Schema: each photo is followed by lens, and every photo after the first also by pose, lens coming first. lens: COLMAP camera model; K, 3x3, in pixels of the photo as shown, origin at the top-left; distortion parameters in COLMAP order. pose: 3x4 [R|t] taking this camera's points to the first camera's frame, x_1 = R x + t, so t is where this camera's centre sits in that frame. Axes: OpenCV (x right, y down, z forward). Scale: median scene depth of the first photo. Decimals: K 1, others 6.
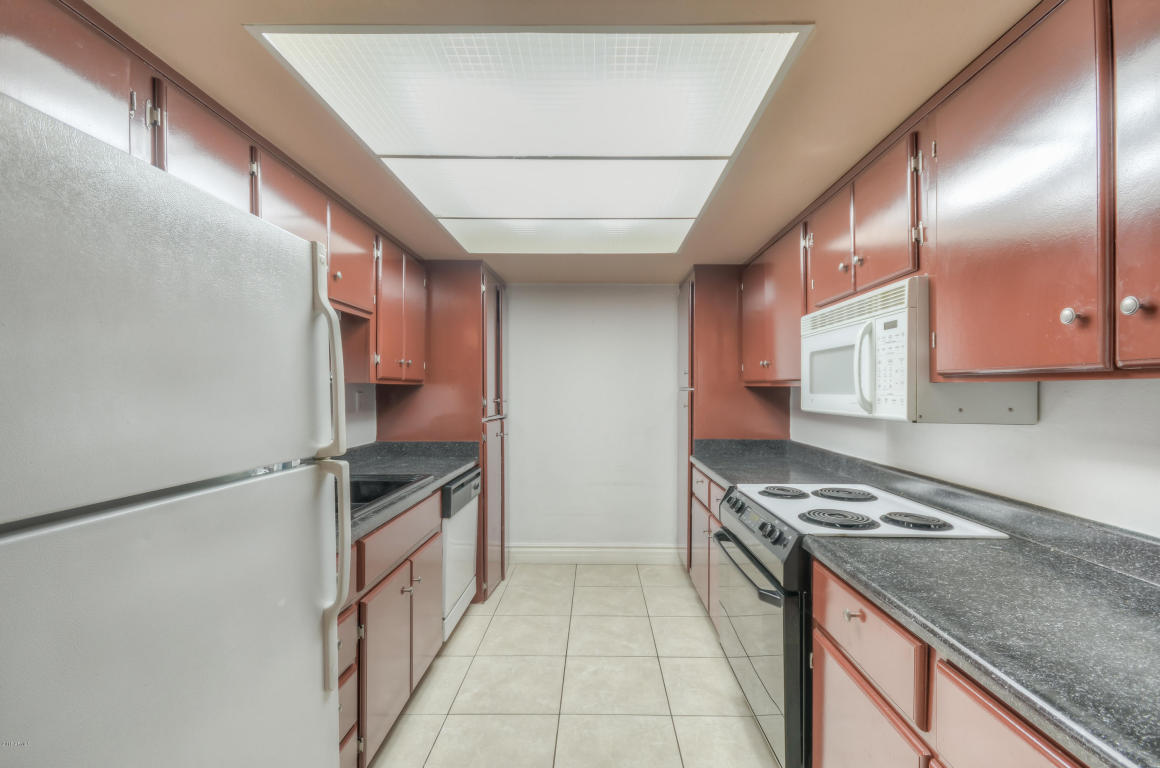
lens RADIAL K [[512.6, 0, 581.7], [0, 512.6, 395.0], [0, 0, 1]] dist [0.002673, -0.000374]
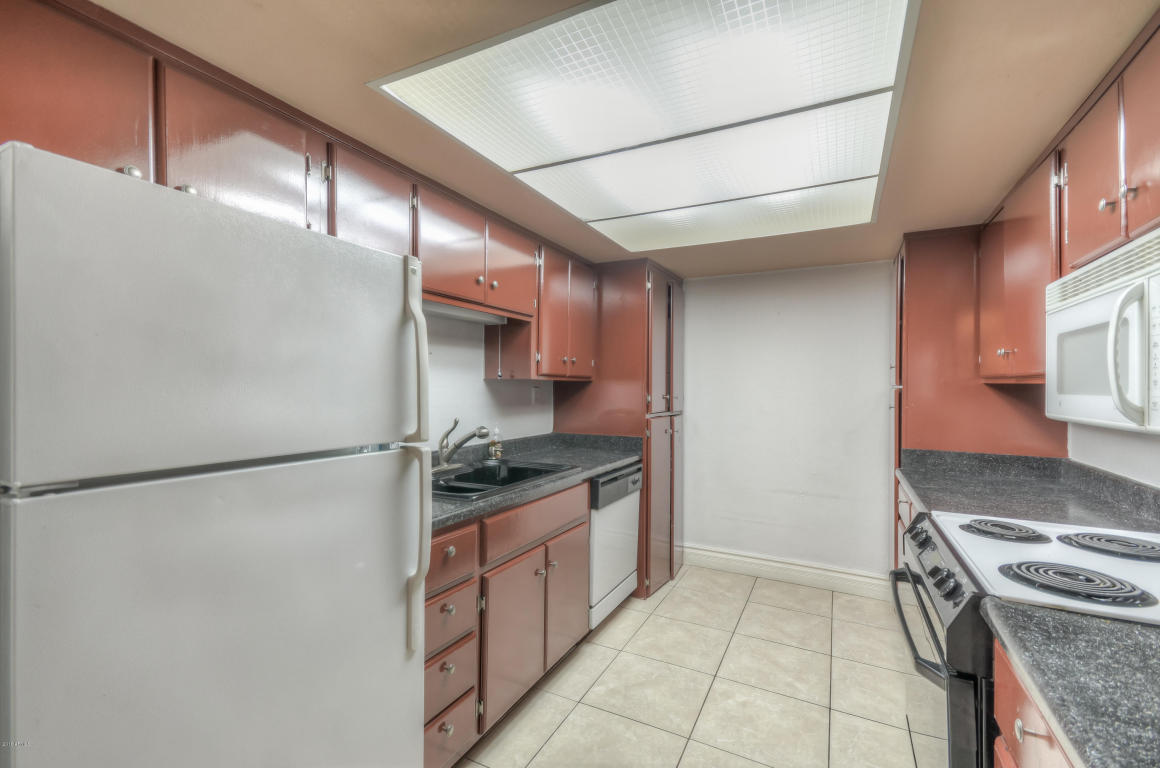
lens RADIAL K [[496.5, 0, 571.6], [0, 496.5, 385.1], [0, 0, 1]] dist [0.024796, -0.000321]
pose [[0.893752, 0.005080, -0.448532, 0.144120], [-0.011146, 0.999879, -0.010884, 0.000377], [0.448422, 0.014727, 0.893700, 0.075615]]
